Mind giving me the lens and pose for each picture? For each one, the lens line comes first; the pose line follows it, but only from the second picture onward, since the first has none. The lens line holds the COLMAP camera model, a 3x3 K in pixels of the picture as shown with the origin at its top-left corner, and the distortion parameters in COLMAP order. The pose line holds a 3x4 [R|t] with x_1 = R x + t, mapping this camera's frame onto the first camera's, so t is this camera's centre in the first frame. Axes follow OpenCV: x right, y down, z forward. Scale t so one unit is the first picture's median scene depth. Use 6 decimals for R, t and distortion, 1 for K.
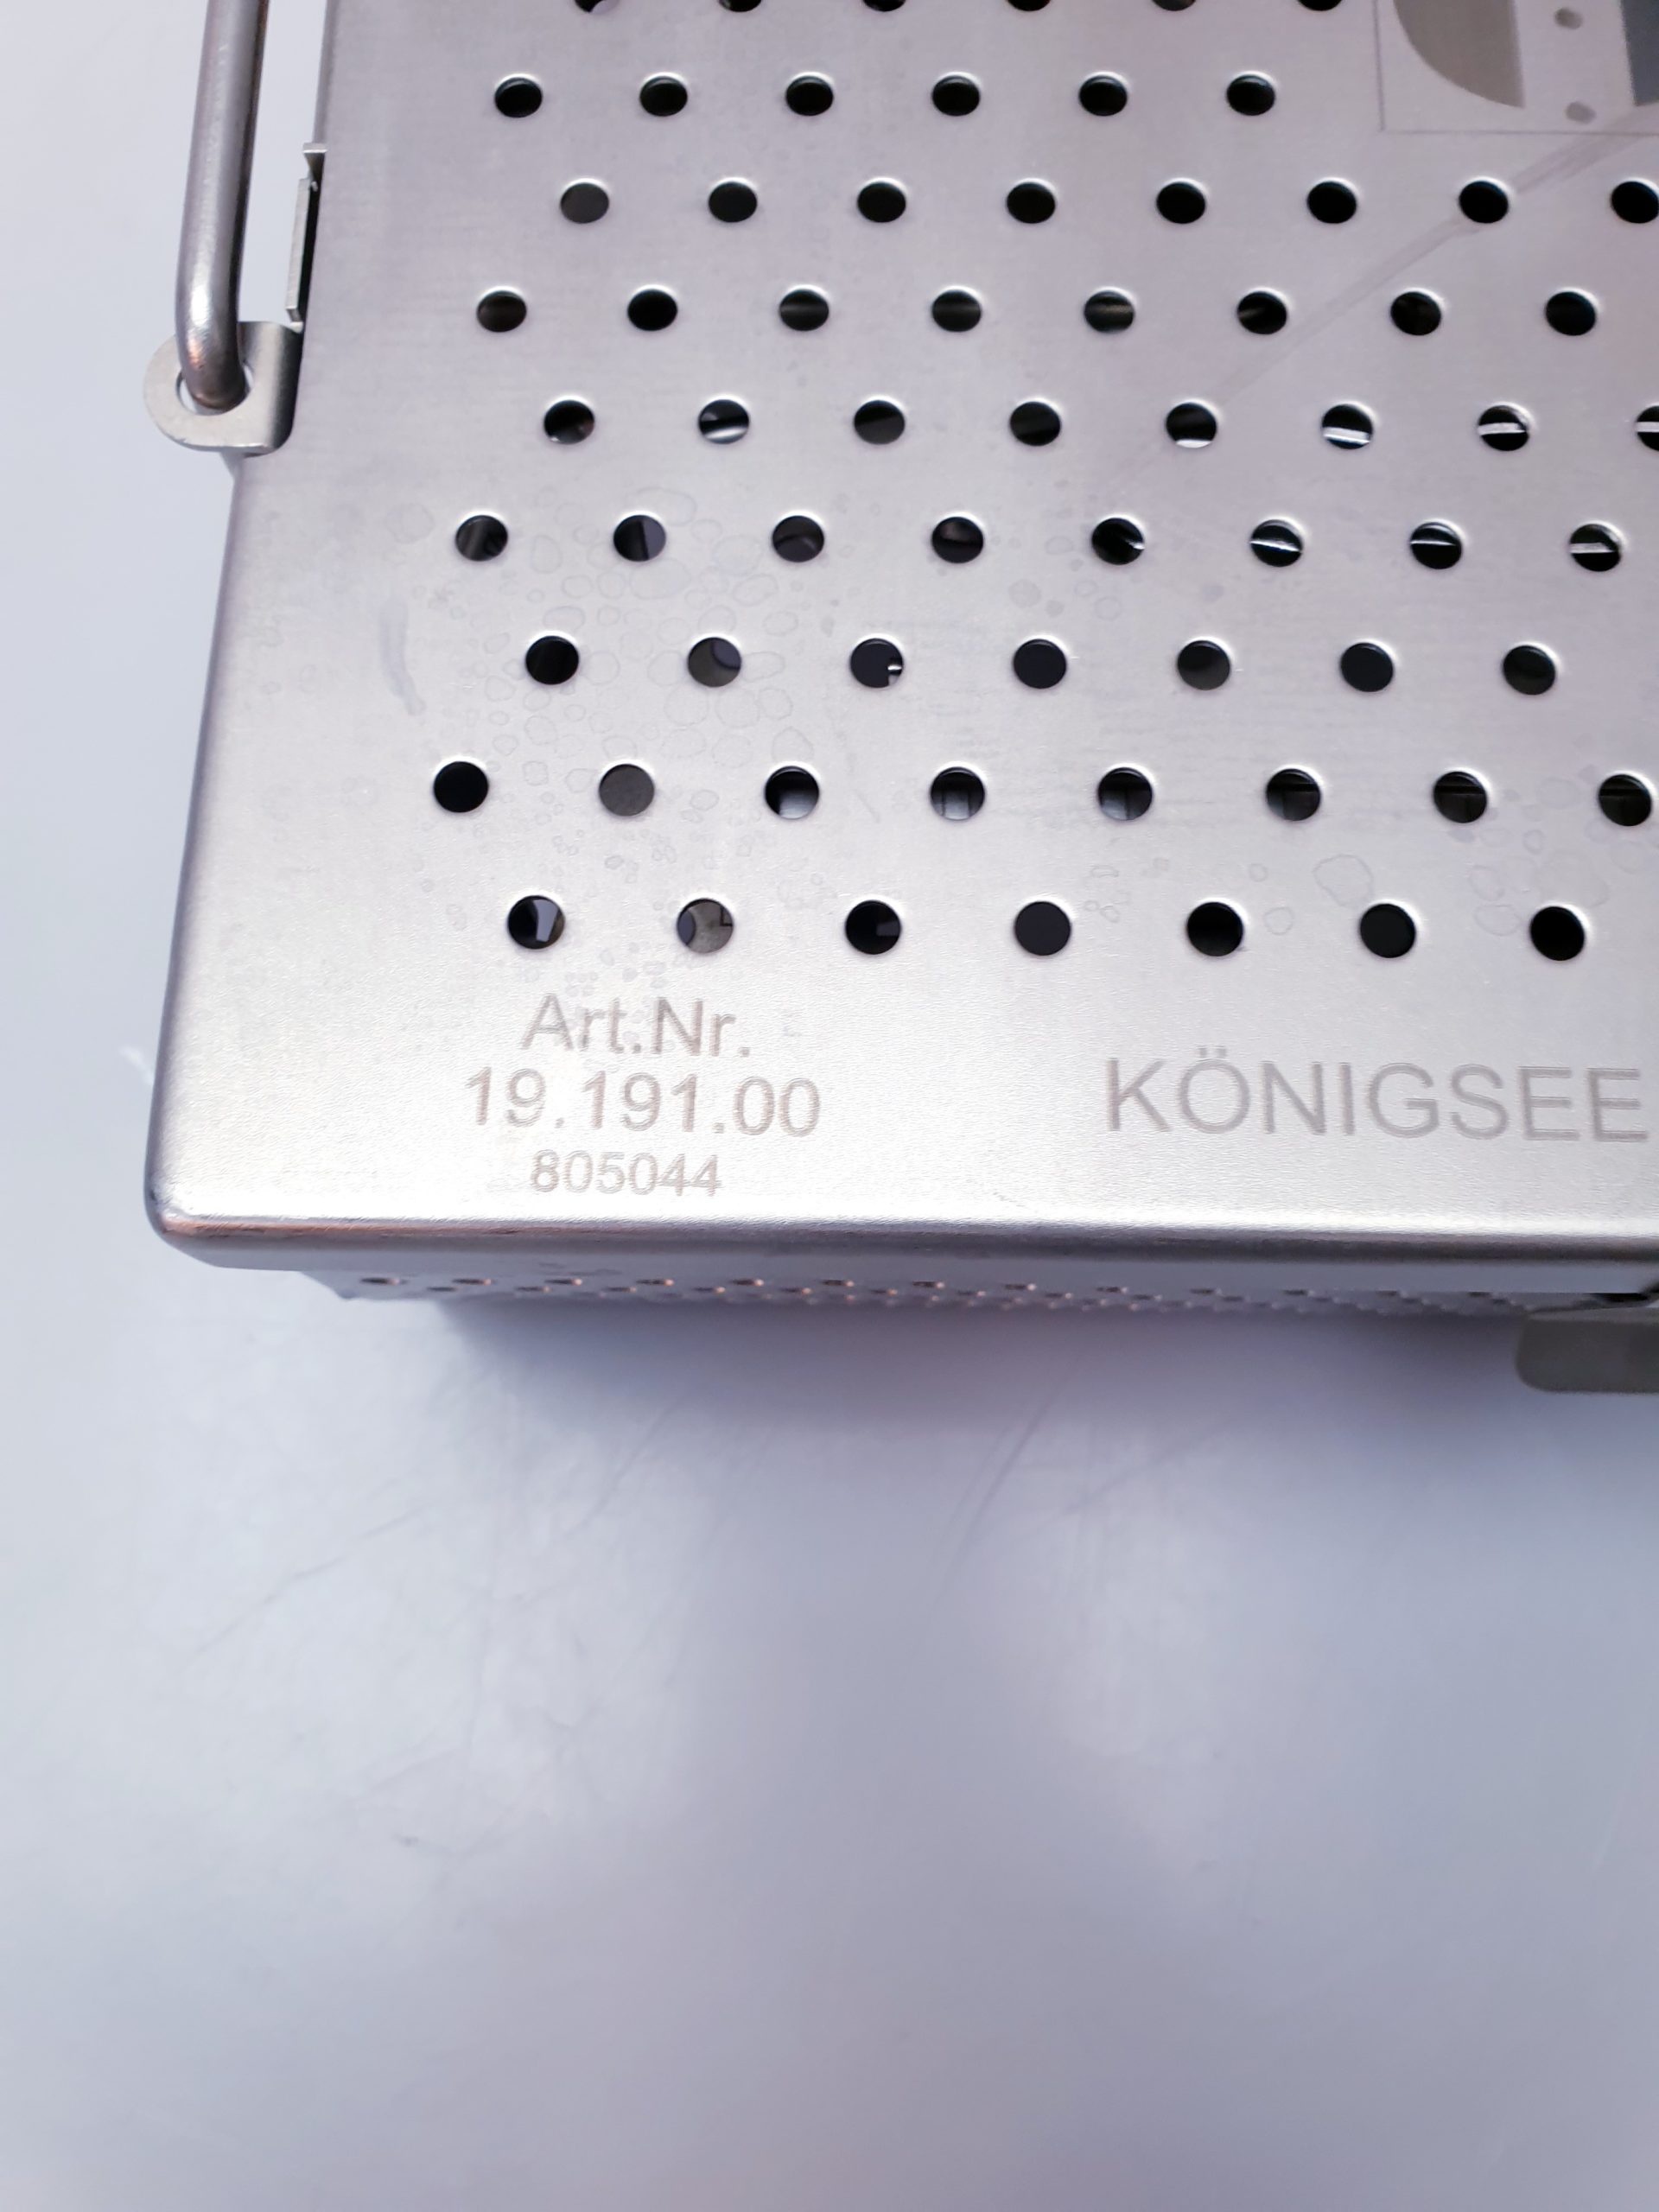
lens RADIAL K [[1668.0, 0, 836.6], [0, 1668.0, 1104.1], [0, 0, 1]] dist [0.129509, -0.320196]
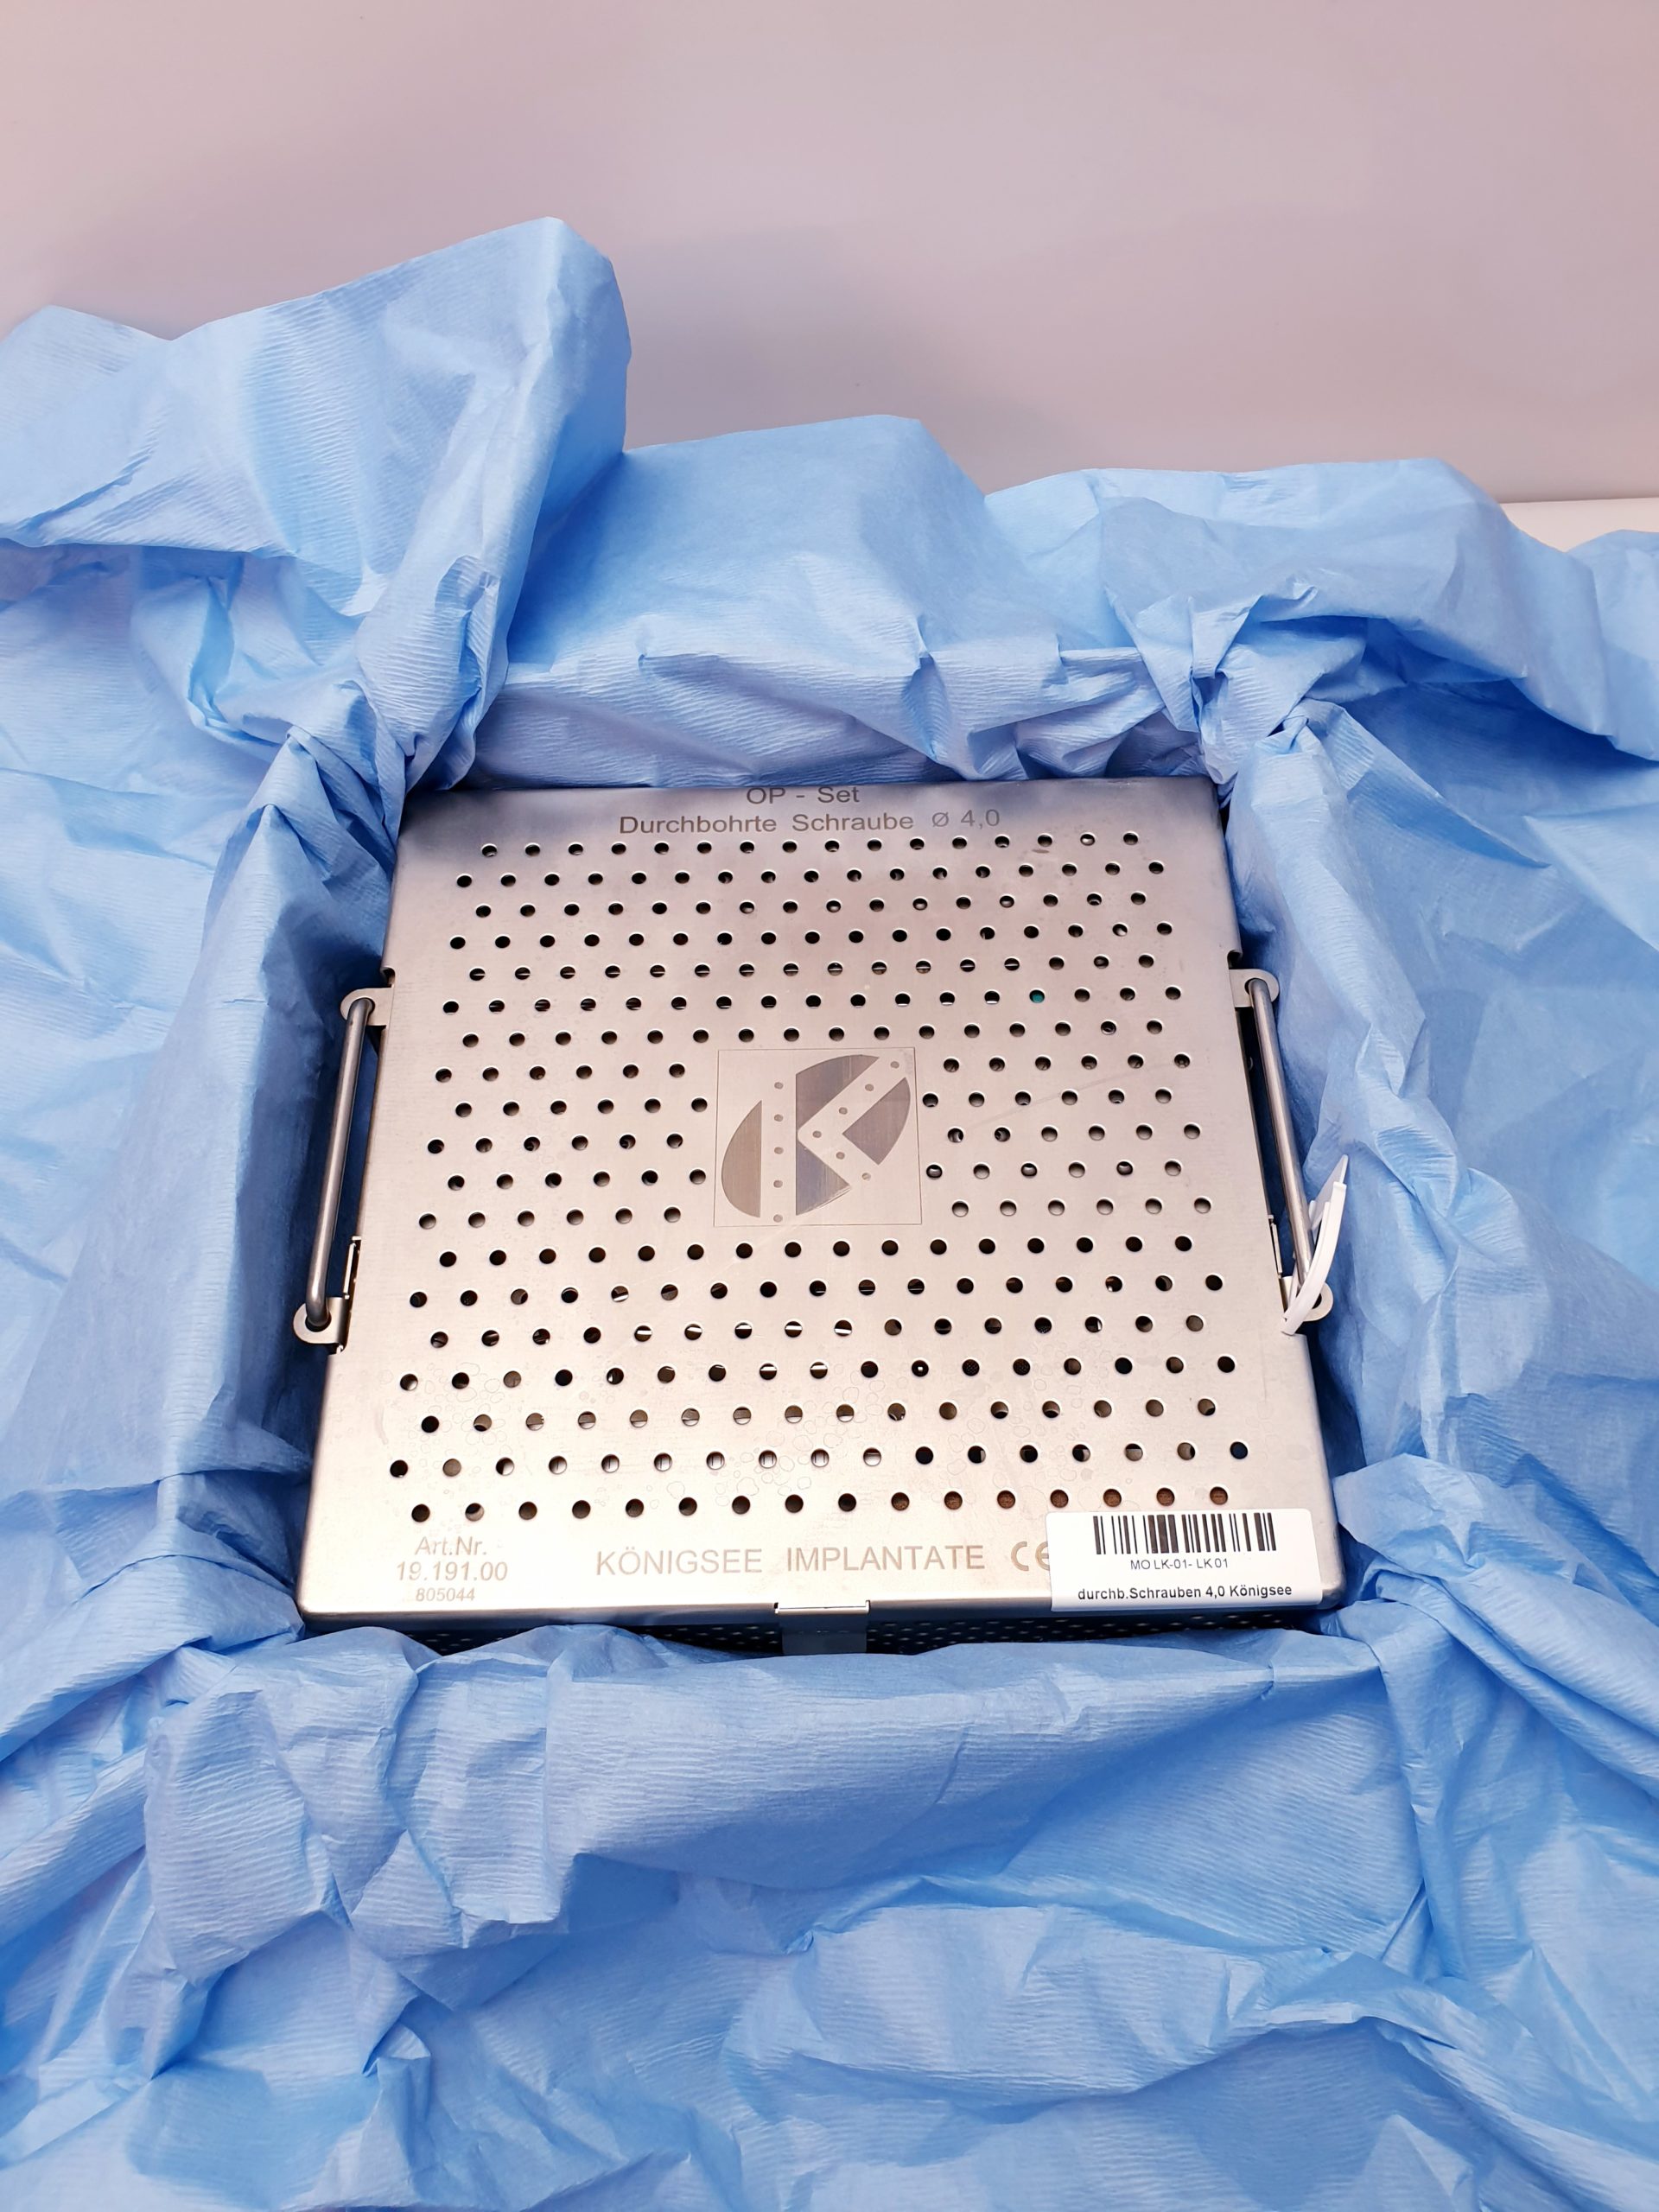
lens RADIAL K [[1661.9, 0, 855.8], [0, 1661.9, 1138.3], [0, 0, 1]] dist [0.068628, -0.120039]
pose [[0.999412, -0.029201, 0.017982, 0.621611], [0.032254, 0.978529, -0.203568, -0.134542], [-0.011651, 0.204029, 0.978896, -2.305831]]
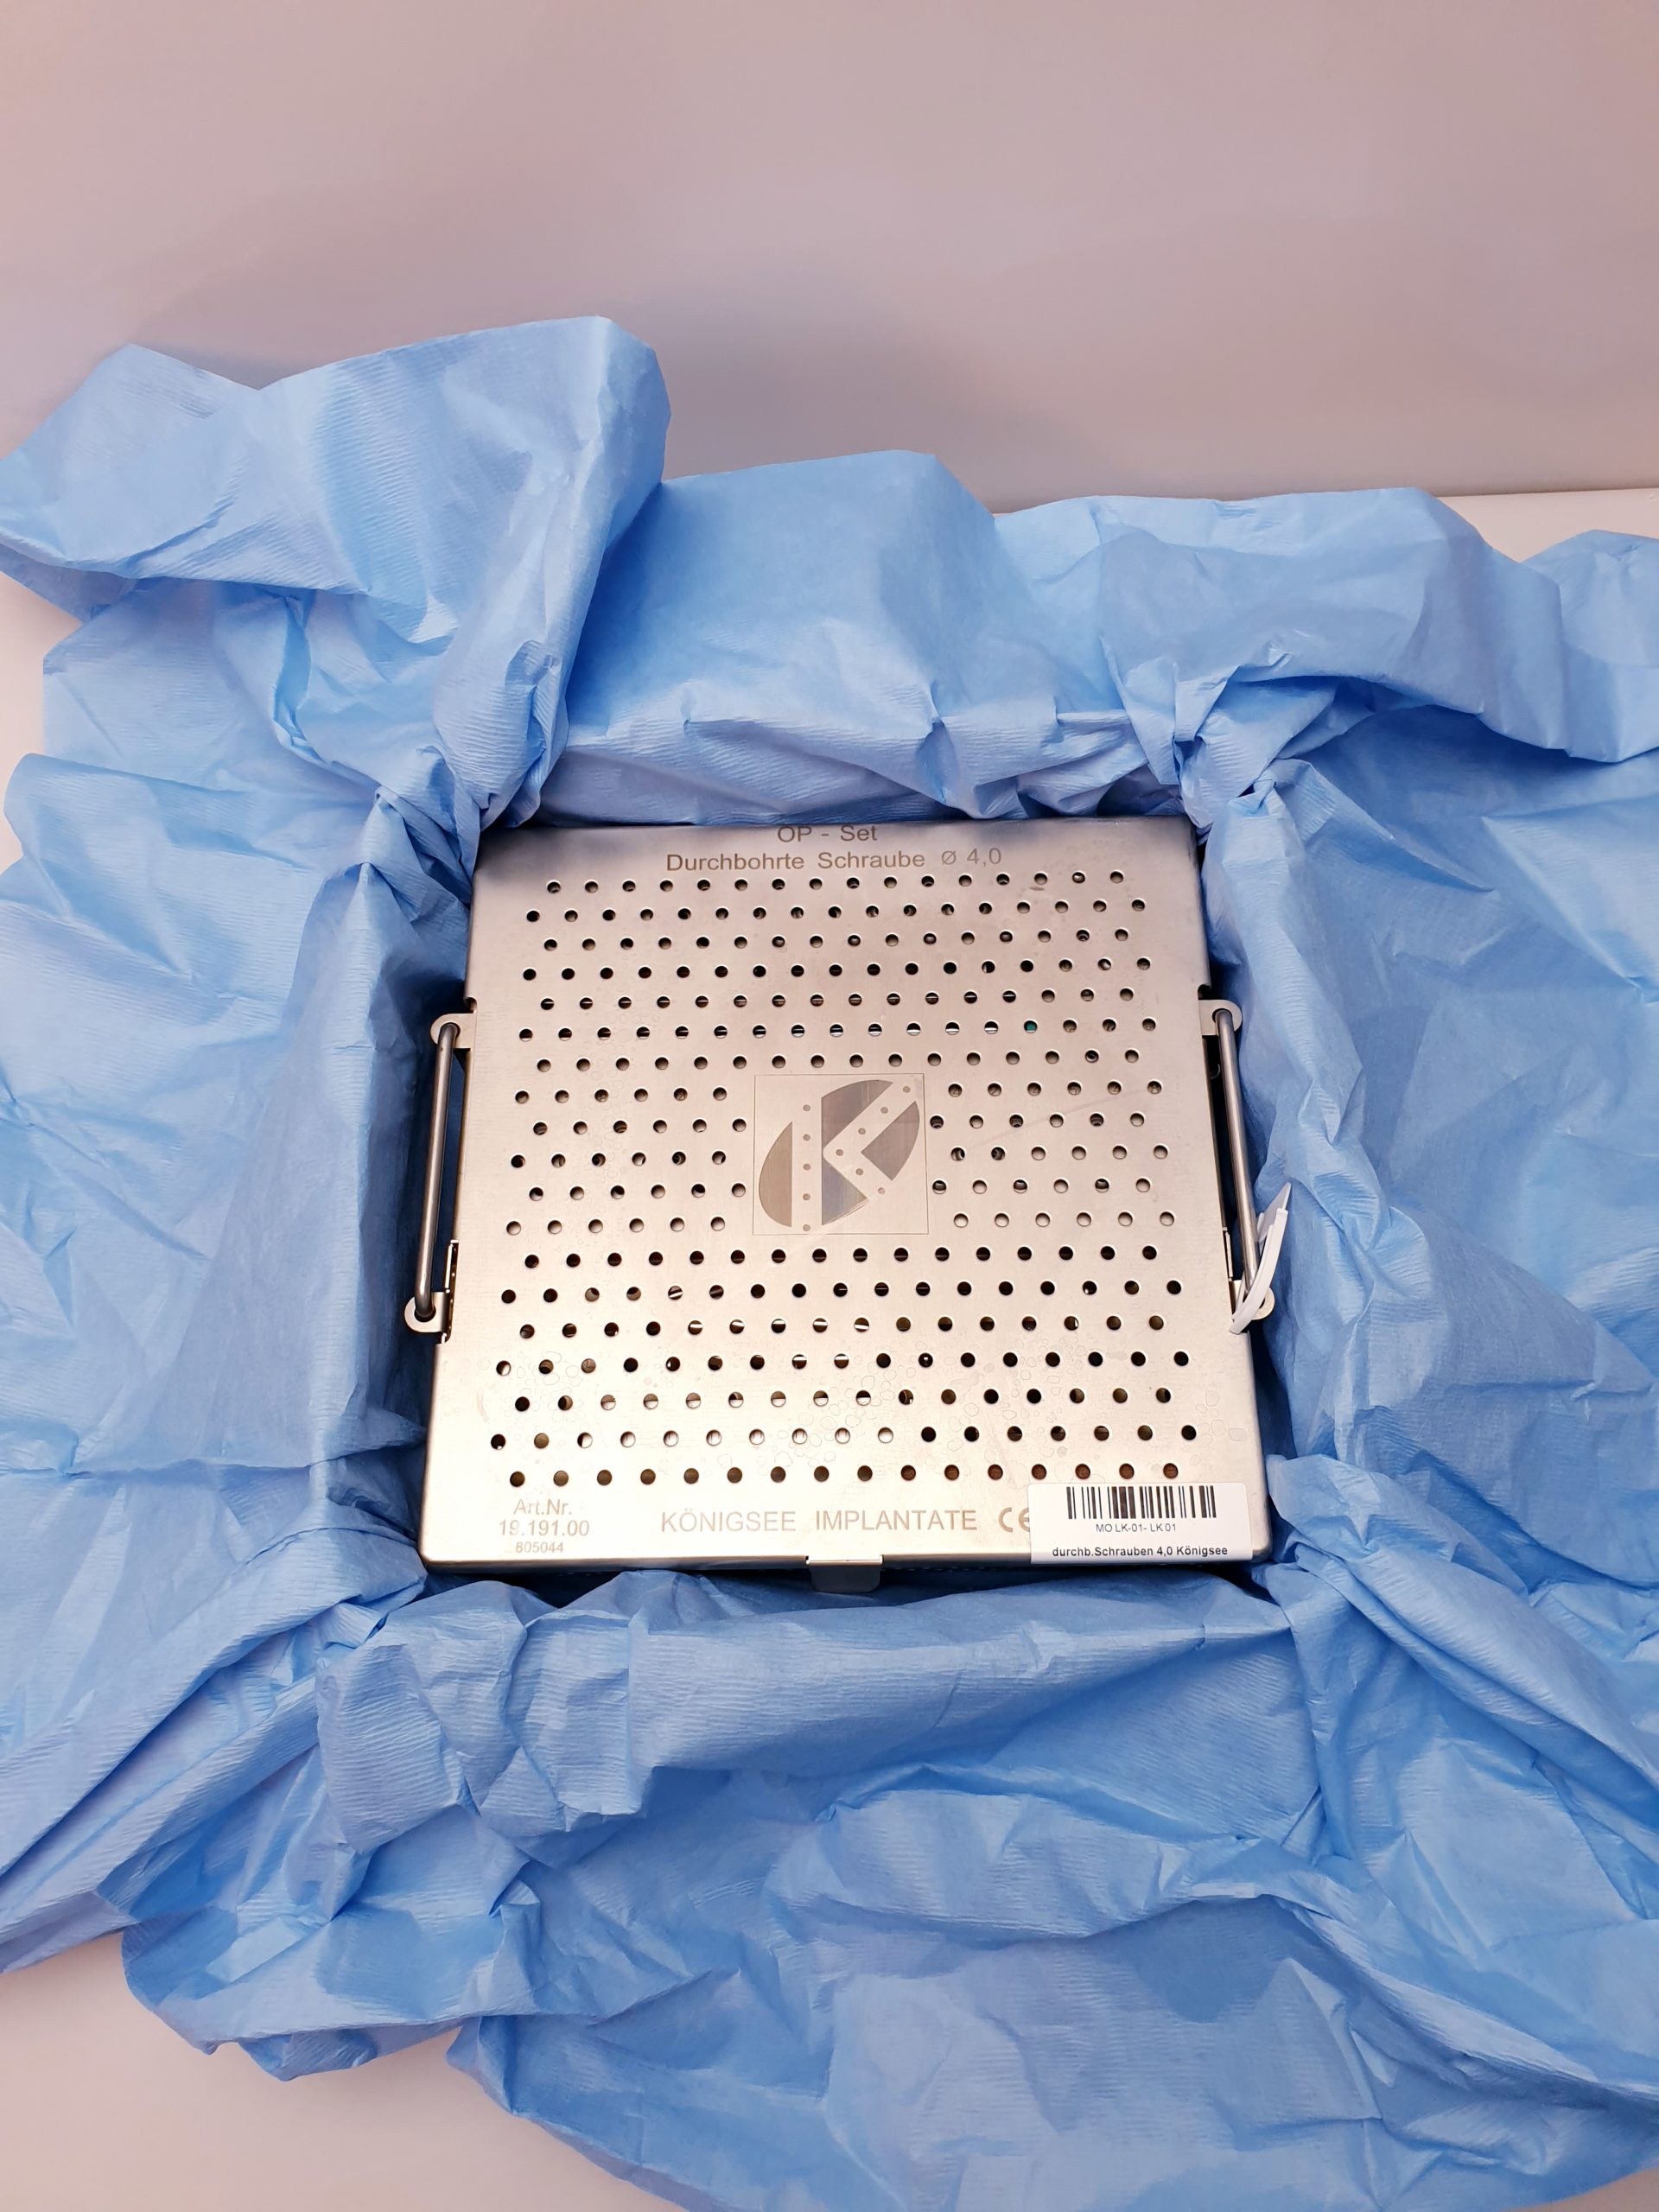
lens RADIAL K [[1668.0, 0, 836.6], [0, 1668.0, 1104.1], [0, 0, 1]] dist [0.129509, -0.320196]
pose [[0.999643, -0.026386, -0.004115, 0.614843], [0.025988, 0.996653, -0.077503, -0.669687], [0.006146, 0.077368, 0.996984, -3.028194]]
